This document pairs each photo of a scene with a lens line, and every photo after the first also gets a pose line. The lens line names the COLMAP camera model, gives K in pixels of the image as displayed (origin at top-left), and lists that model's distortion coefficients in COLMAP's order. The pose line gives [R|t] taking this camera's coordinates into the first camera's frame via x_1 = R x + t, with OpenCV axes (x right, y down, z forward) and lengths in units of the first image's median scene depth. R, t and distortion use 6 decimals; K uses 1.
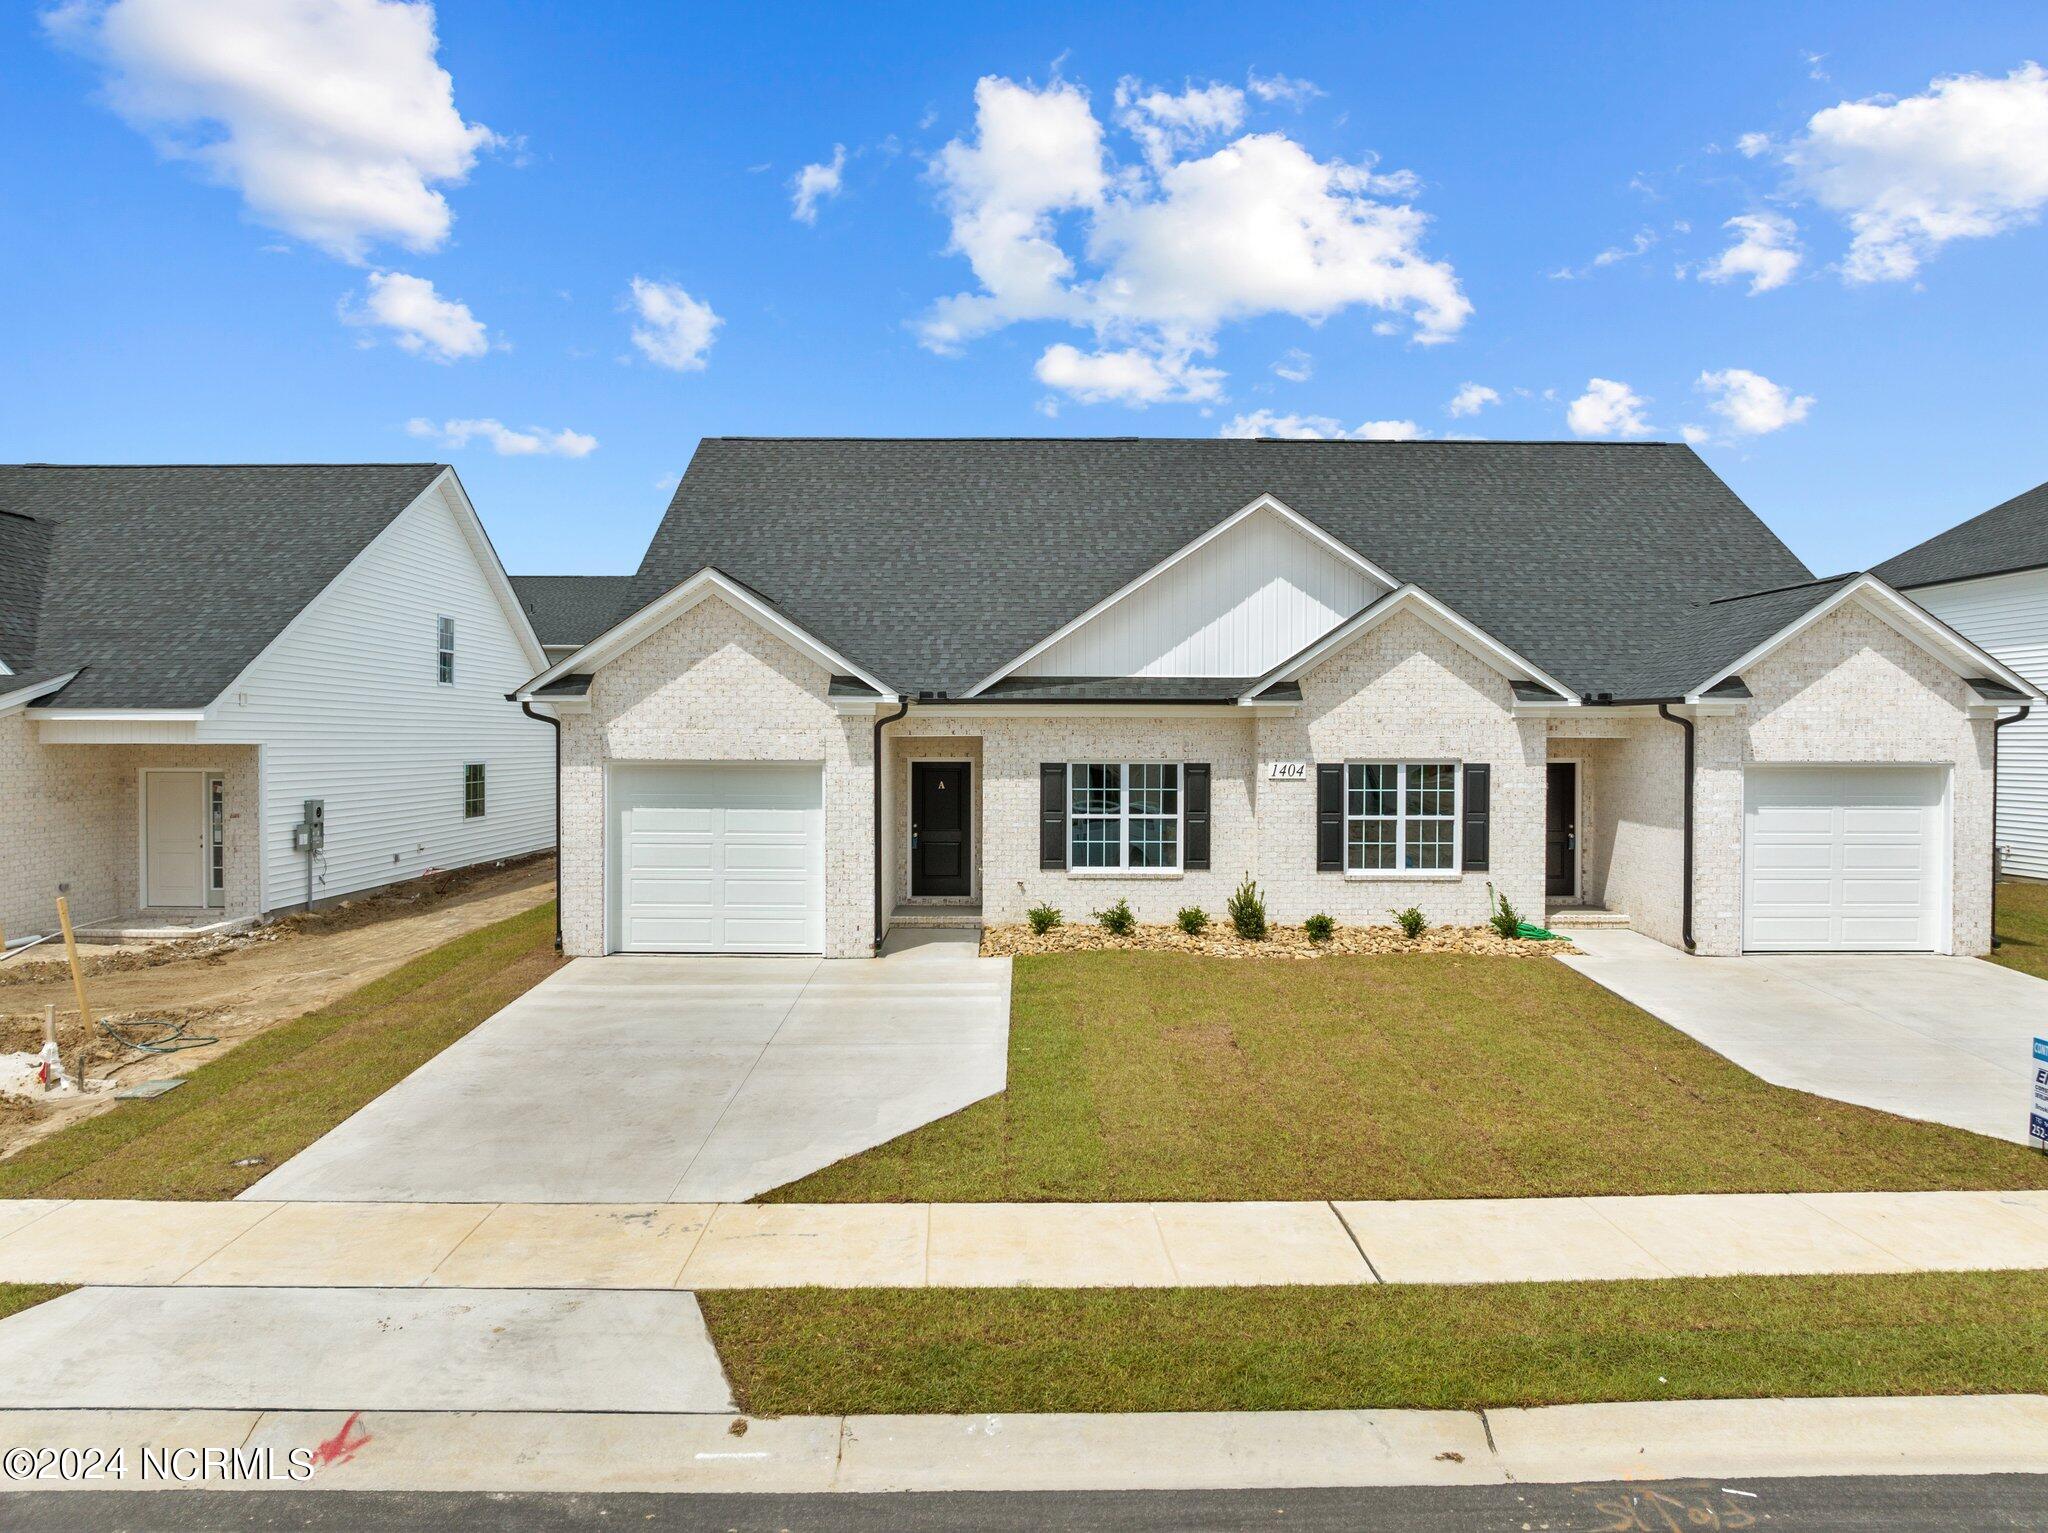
lens RADIAL K [[1442.7, 0, 1032.5], [0, 1442.7, 755.4], [0, 0, 1]] dist [-0.040154, -0.002211]
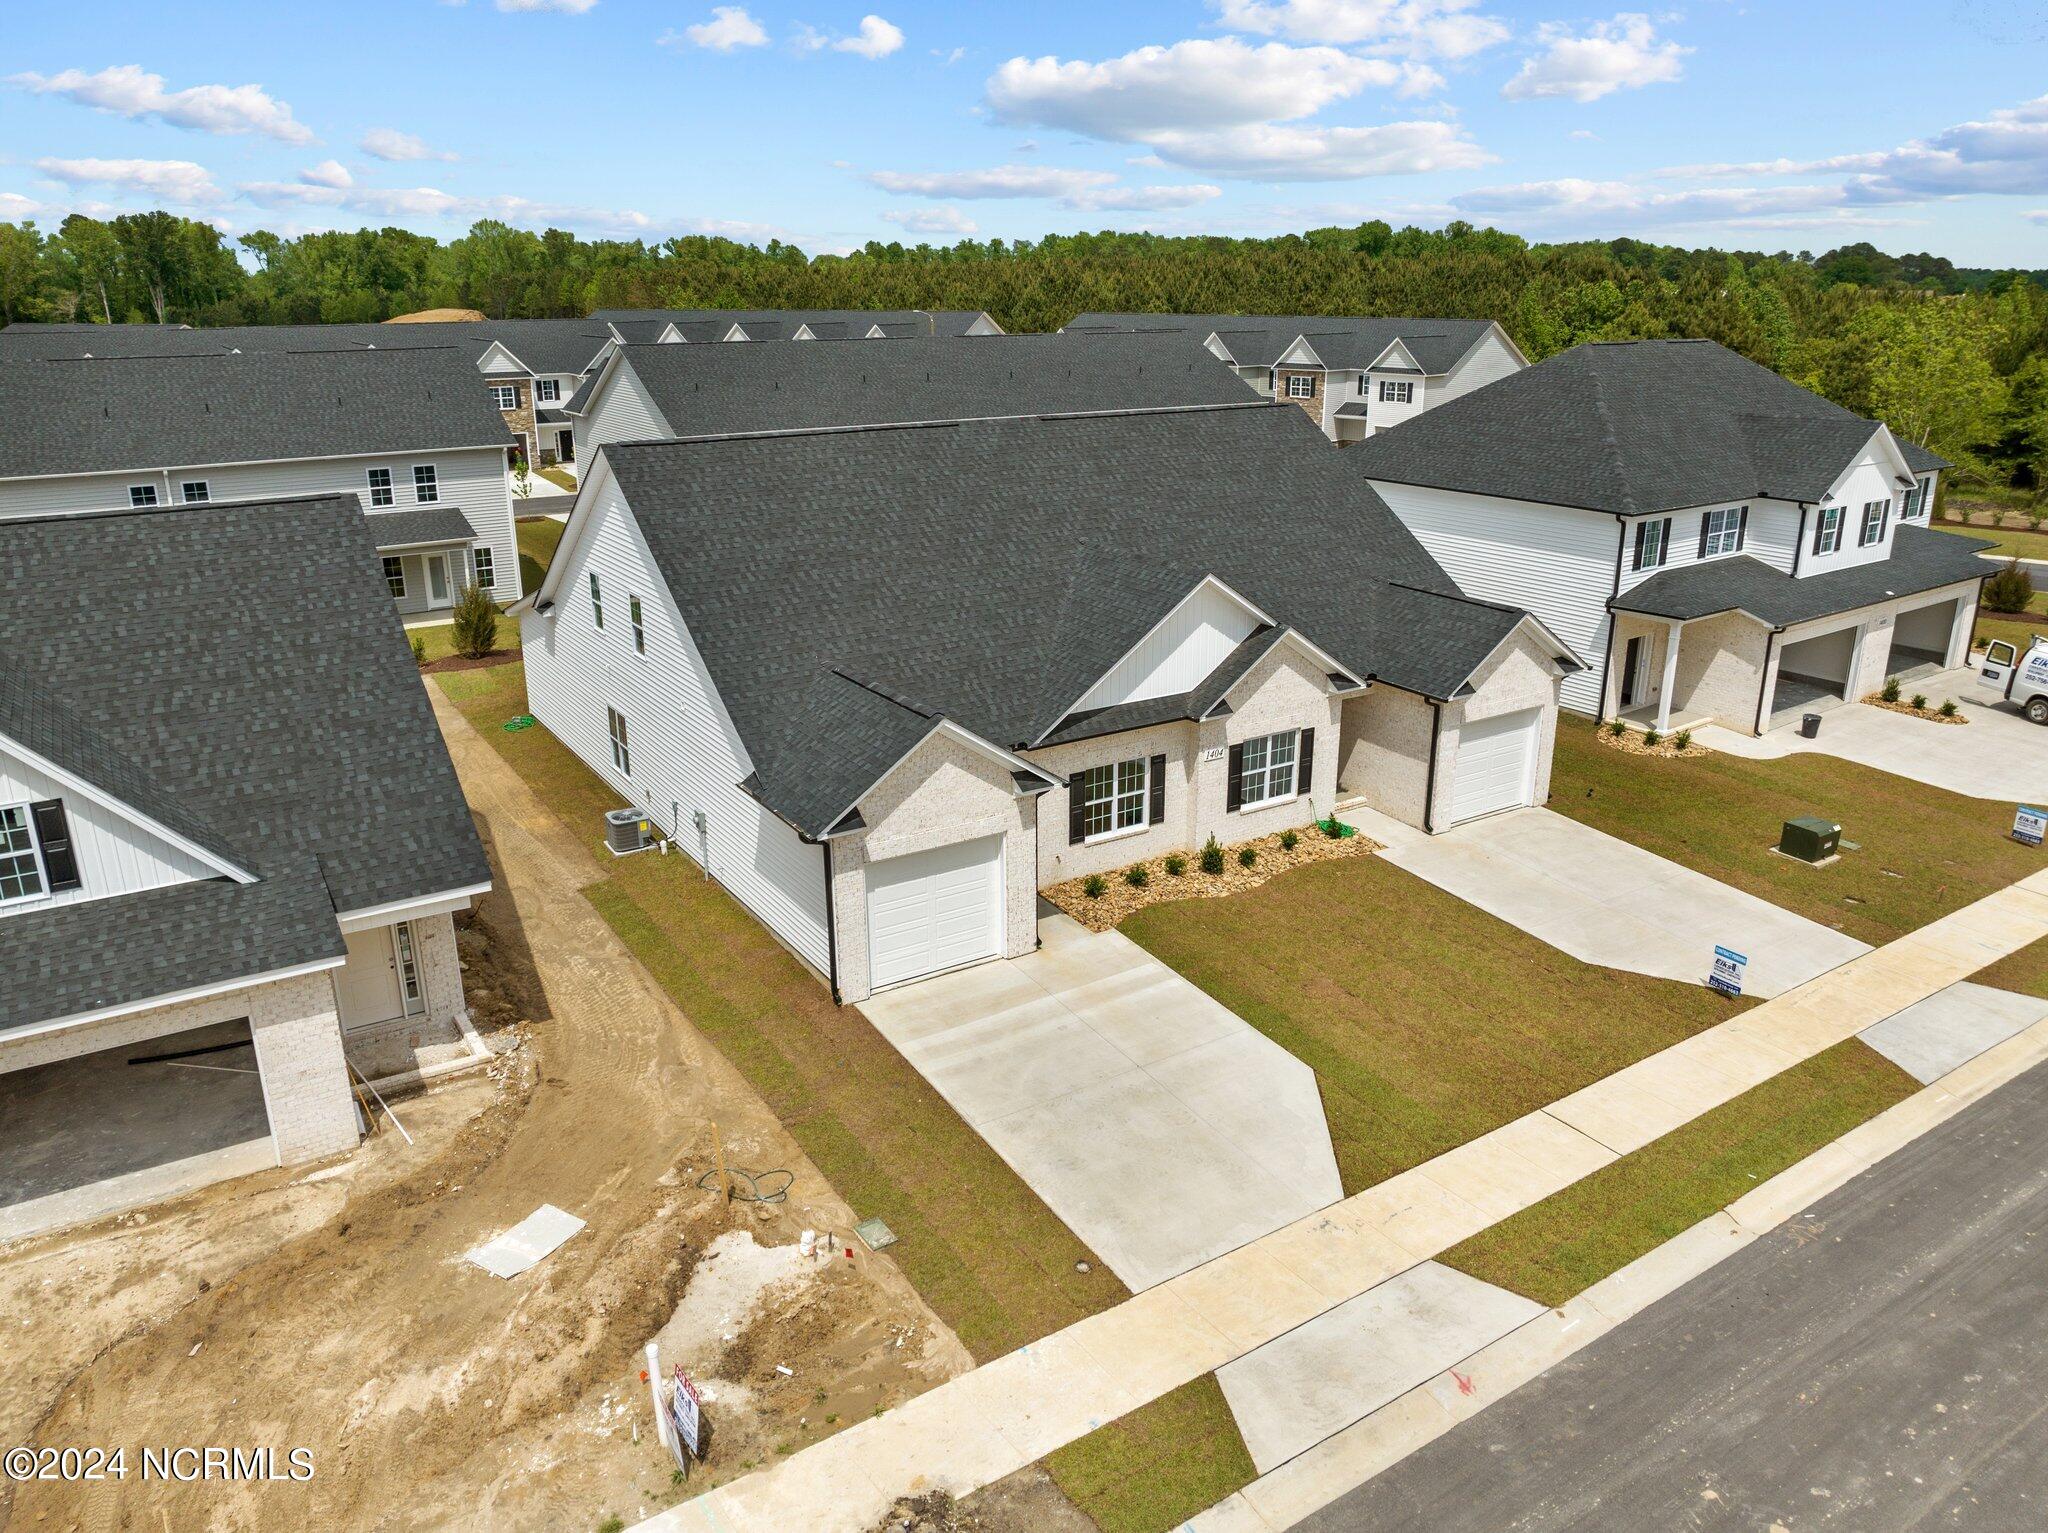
lens RADIAL K [[1437.8, 0, 1041.6], [0, 1437.8, 756.6], [0, 0, 1]] dist [-0.028835, -0.000848]
pose [[0.843408, -0.170605, 0.509467, -0.739978], [0.008029, 0.952142, 0.305551, -0.446183], [-0.537213, -0.253614, 0.804414, -0.111809]]
